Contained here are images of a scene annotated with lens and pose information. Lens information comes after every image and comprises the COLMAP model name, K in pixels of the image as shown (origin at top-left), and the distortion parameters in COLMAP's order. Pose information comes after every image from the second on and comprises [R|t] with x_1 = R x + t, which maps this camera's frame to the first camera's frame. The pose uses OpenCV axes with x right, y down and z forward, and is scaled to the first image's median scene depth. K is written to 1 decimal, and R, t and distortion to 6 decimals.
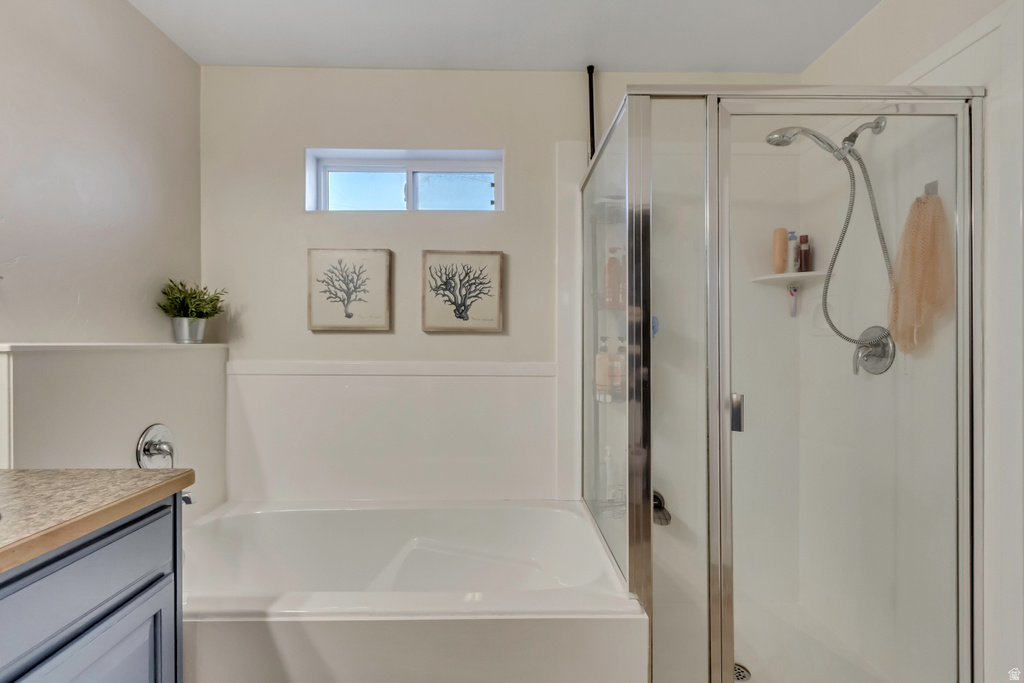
lens RADIAL K [[481.5, 0, 510.2], [0, 481.5, 347.2], [0, 0, 1]] dist [0.010126, -0.001911]
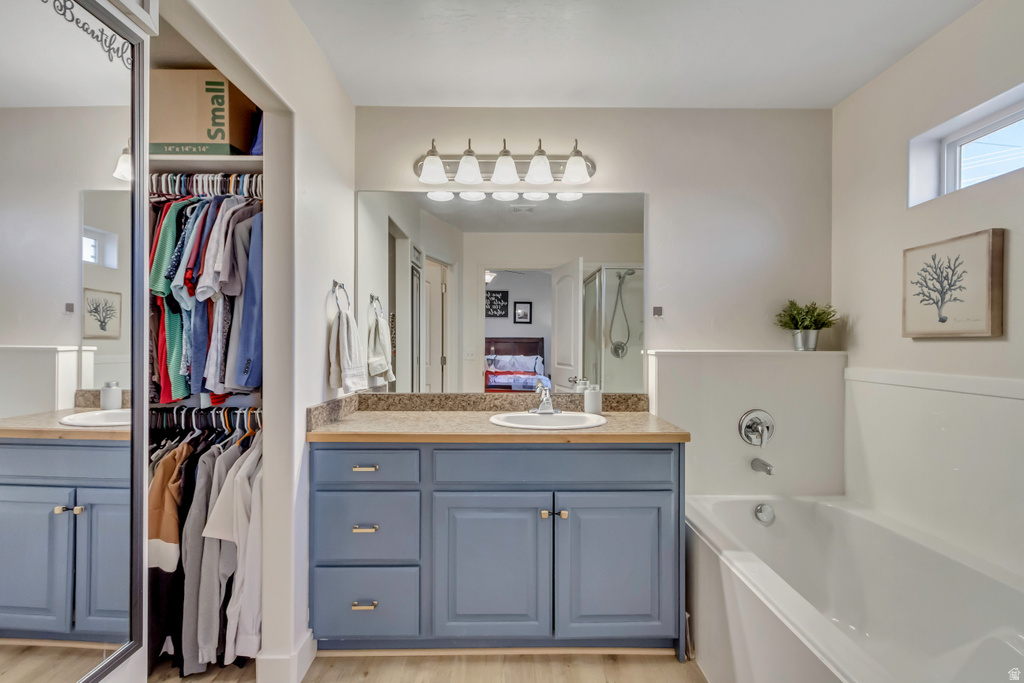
lens RADIAL K [[481.5, 0, 511.3], [0, 481.5, 341.8], [0, 0, 1]] dist [0.010126, -0.001911]
pose [[-0.035672, -0.006435, -0.999343, 0.534028], [-0.011035, 0.999921, -0.006045, -0.013845], [0.999303, 0.010812, -0.035740, 0.281751]]
